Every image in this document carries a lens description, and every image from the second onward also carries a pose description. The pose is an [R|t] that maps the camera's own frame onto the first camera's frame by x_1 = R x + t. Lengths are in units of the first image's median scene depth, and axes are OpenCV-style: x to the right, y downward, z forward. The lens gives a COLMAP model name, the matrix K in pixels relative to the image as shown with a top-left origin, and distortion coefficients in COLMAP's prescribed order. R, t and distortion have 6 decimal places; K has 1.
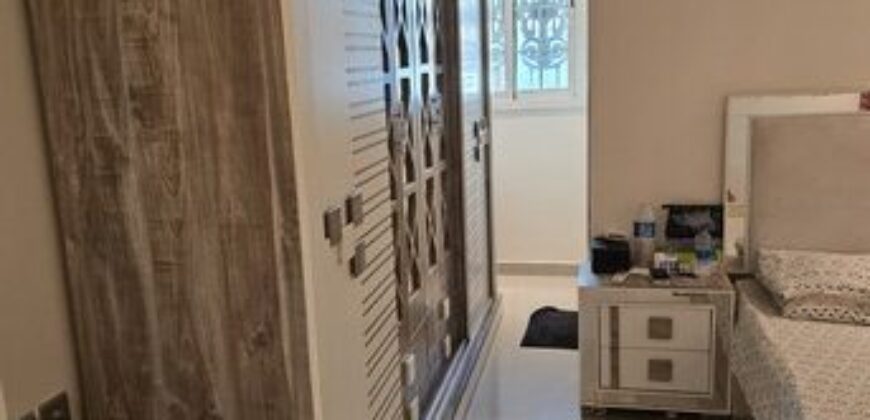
lens RADIAL K [[747.0, 0, 435.0], [0, 747.0, 210.0], [0, 0, 1]] dist [-0.000015, 0.000159]
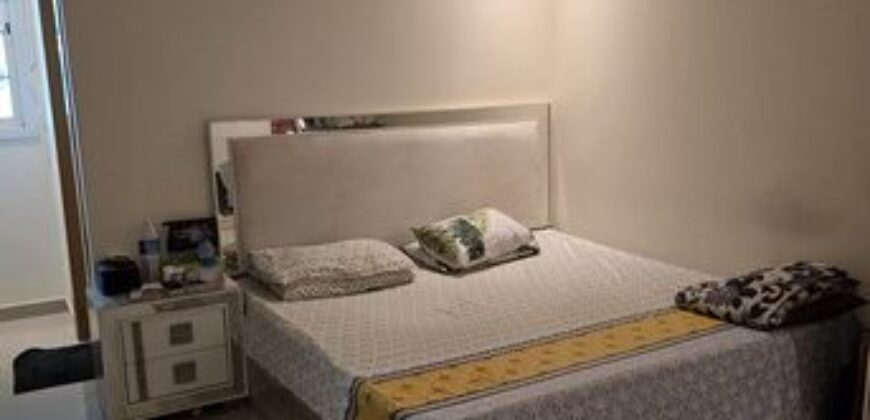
lens RADIAL K [[747.0, 0, 435.0], [0, 747.0, 210.0], [0, 0, 1]] dist [-0.000015, 0.000159]
pose [[0.717200, -0.087329, 0.691374, -0.166124], [0.116706, 0.993157, 0.004382, 0.017405], [-0.687026, 0.077544, 0.722484, -0.052731]]
